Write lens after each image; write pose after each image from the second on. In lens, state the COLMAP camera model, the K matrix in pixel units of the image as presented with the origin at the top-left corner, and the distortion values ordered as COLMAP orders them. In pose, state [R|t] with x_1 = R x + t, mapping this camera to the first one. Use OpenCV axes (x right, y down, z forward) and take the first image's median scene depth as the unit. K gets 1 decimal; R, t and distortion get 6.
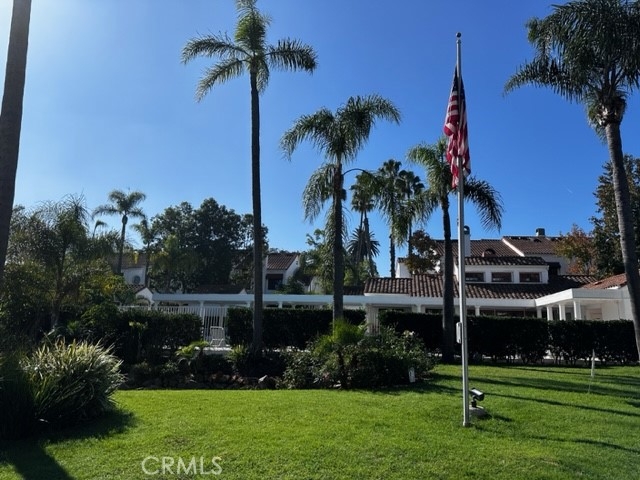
lens RADIAL K [[451.6, 0, 321.7], [0, 451.6, 239.3], [0, 0, 1]] dist [0.059834, -0.086156]
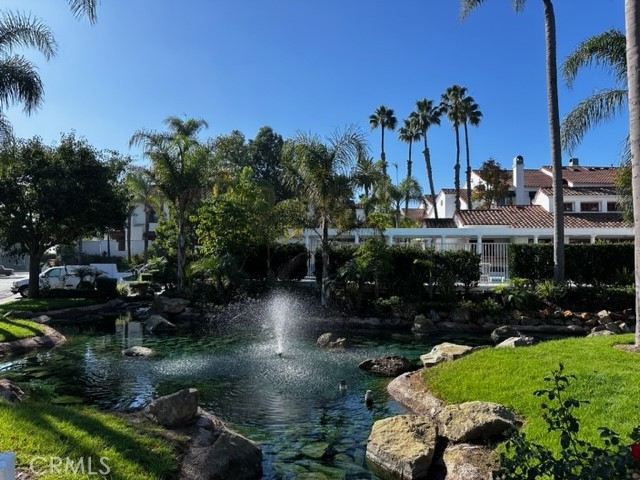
lens RADIAL K [[451.6, 0, 318.3], [0, 451.6, 241.3], [0, 0, 1]] dist [0.059834, -0.086156]
pose [[0.995392, -0.018296, 0.094123, -0.309510], [0.003384, 0.987719, 0.156205, -0.002090], [-0.095825, -0.155167, 0.983230, 0.034685]]
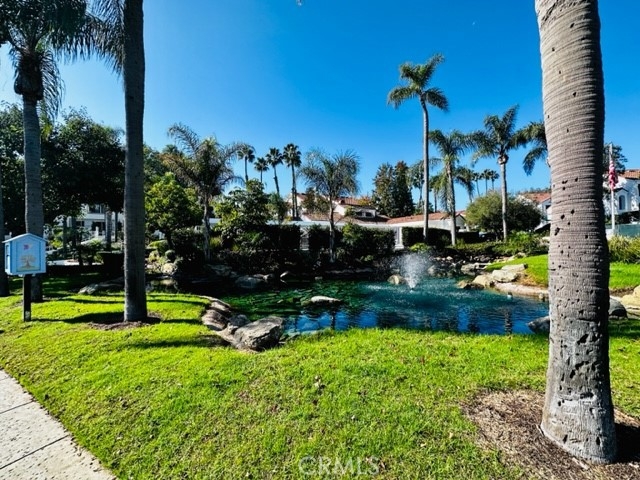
lens RADIAL K [[256.6, 0, 319.9], [0, 256.6, 237.4], [0, 0, 1]] dist [-0.003914, -0.000575]
pose [[0.773129, -0.020646, 0.633912, -0.517680], [-0.092723, 0.985052, 0.145169, 0.032718], [-0.627434, -0.171013, 0.759659, 0.171933]]
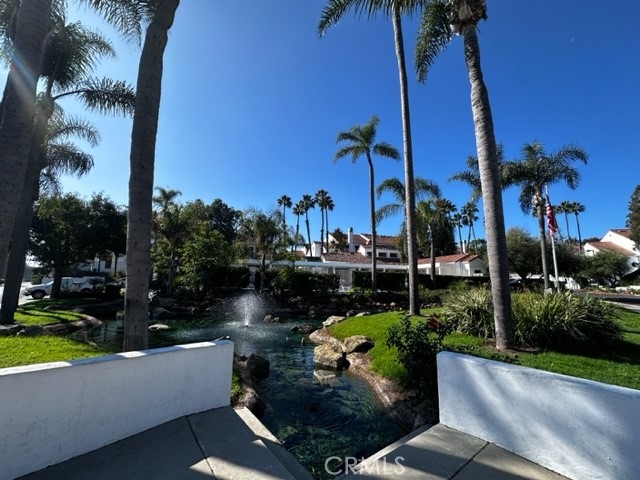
lens RADIAL K [[256.6, 0, 320.2], [0, 256.6, 240.3], [0, 0, 1]] dist [-0.003914, -0.000575]
pose [[0.918747, 0.056984, 0.390713, -0.348661], [-0.077201, 0.996357, 0.036221, -0.005322], [-0.387226, -0.063442, 0.919800, 0.004290]]
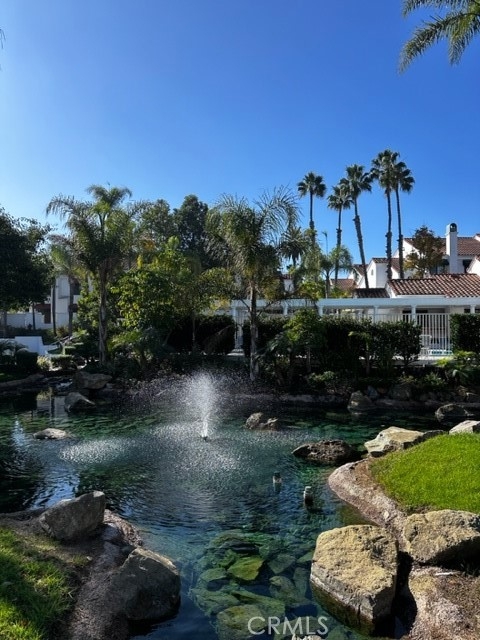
lens RADIAL K [[451.6, 0, 236.5], [0, 451.6, 322.9], [0, 0, 1]] dist [0.059834, -0.086156]
pose [[0.996912, -0.026007, 0.074089, -0.307853], [0.012427, 0.983922, 0.178163, 0.001936], [-0.077531, -0.176693, 0.981208, 0.060433]]
